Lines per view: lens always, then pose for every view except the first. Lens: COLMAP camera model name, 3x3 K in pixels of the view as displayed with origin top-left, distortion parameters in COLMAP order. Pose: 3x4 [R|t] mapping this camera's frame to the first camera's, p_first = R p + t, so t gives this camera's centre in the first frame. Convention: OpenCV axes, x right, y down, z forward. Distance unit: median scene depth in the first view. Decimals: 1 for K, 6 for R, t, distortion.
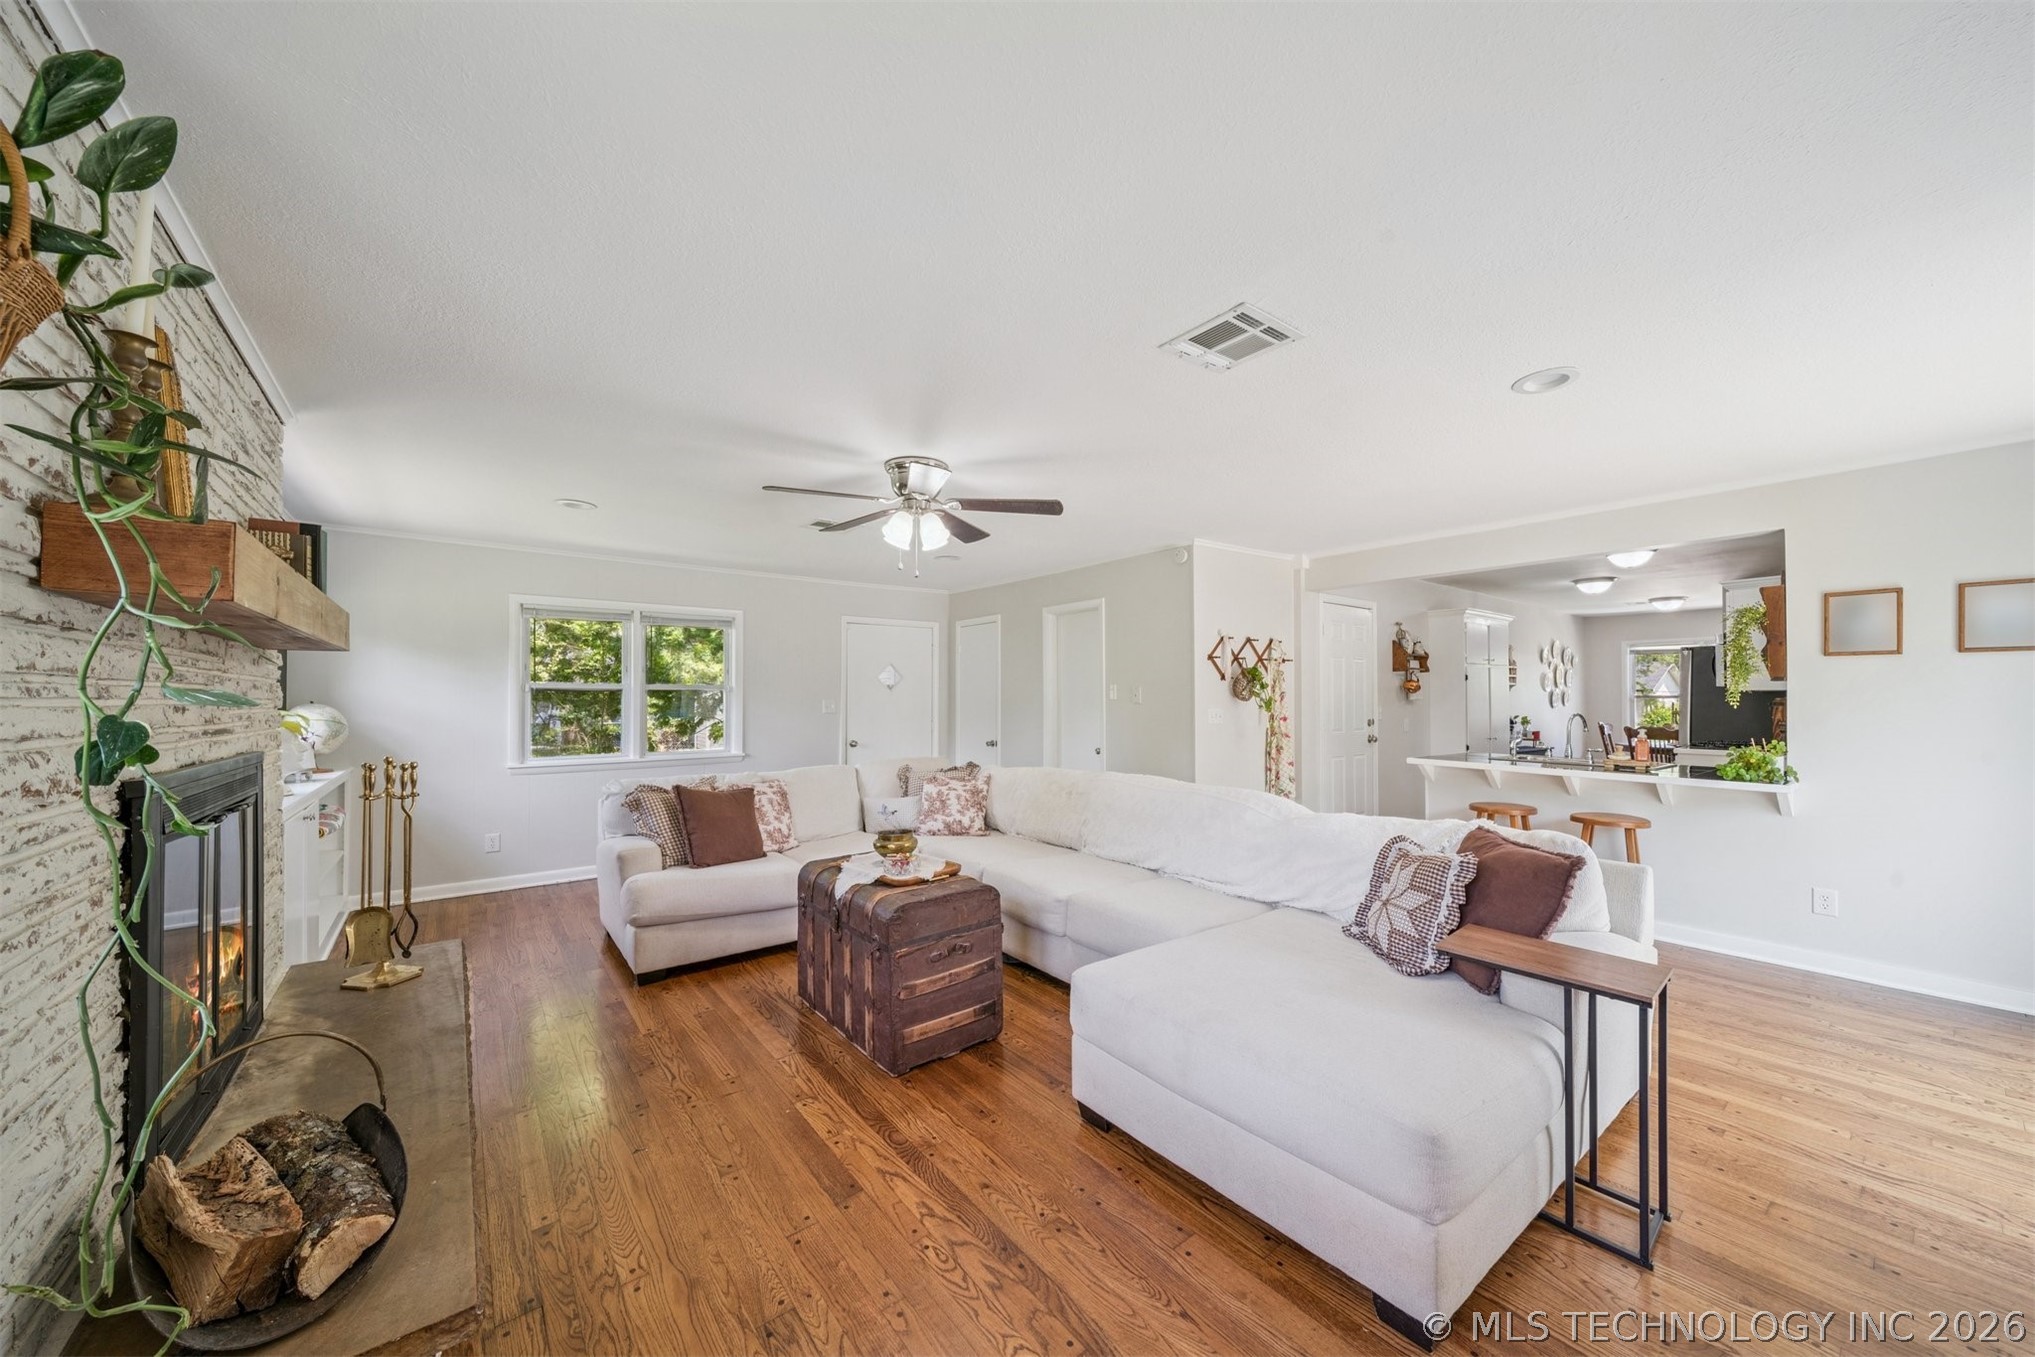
lens RADIAL K [[714.6, 0, 1026.1], [0, 714.6, 699.1], [0, 0, 1]] dist [0.001123, -0.000298]
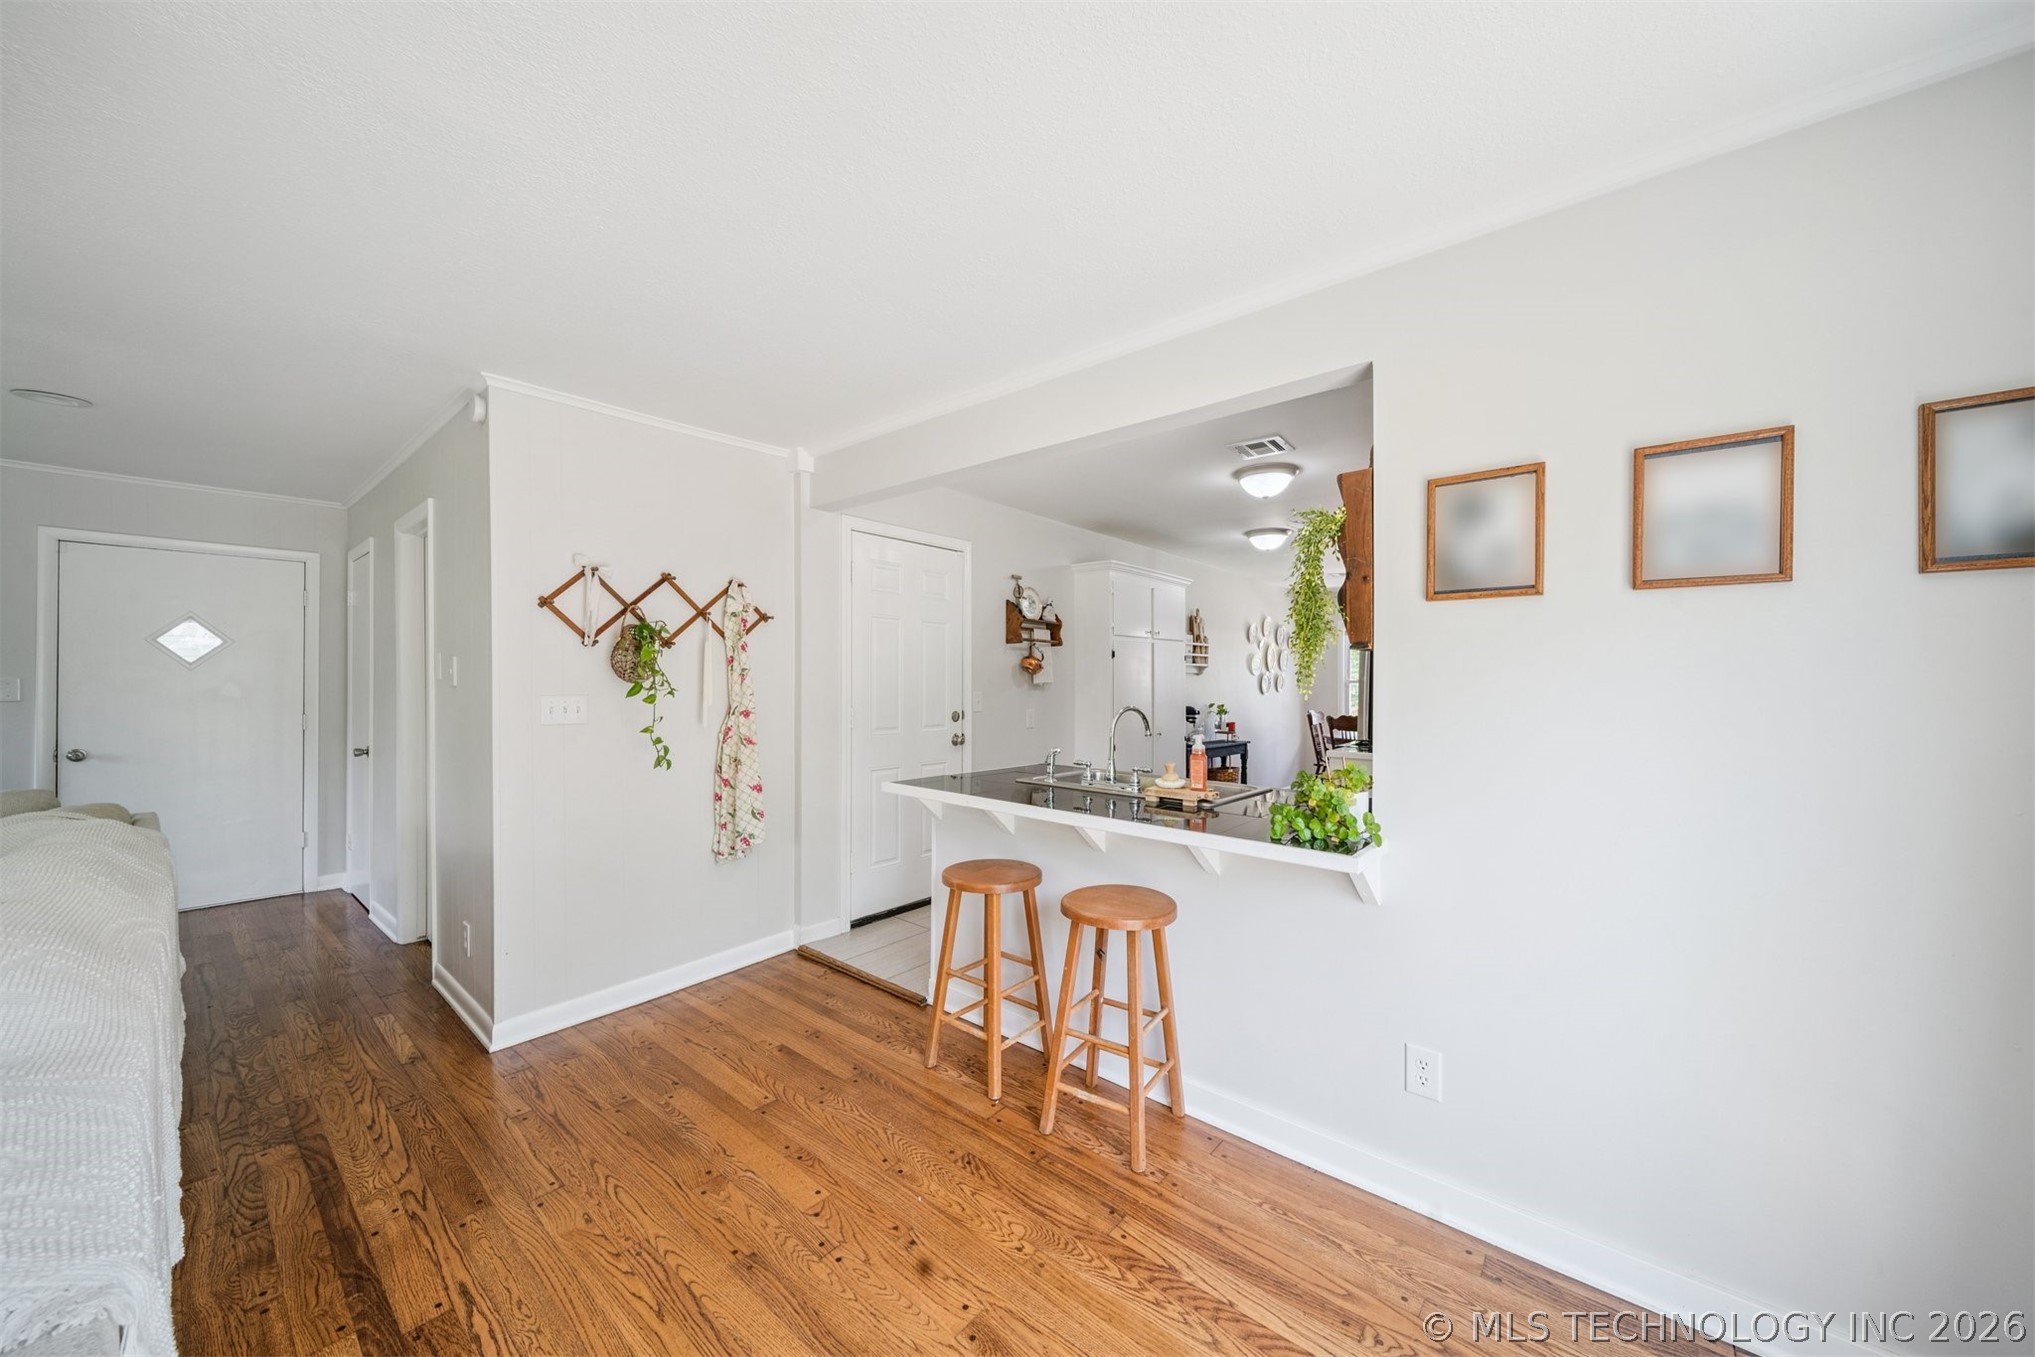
lens RADIAL K [[716.9, 0, 1034.5], [0, 716.9, 687.0], [0, 0, 1]] dist [0.001710, -0.000018]
pose [[0.976196, 0.004777, 0.216840, 0.450824], [-0.006196, 0.999964, 0.005862, 0.000390], [-0.216804, -0.007066, 0.976190, 0.343728]]
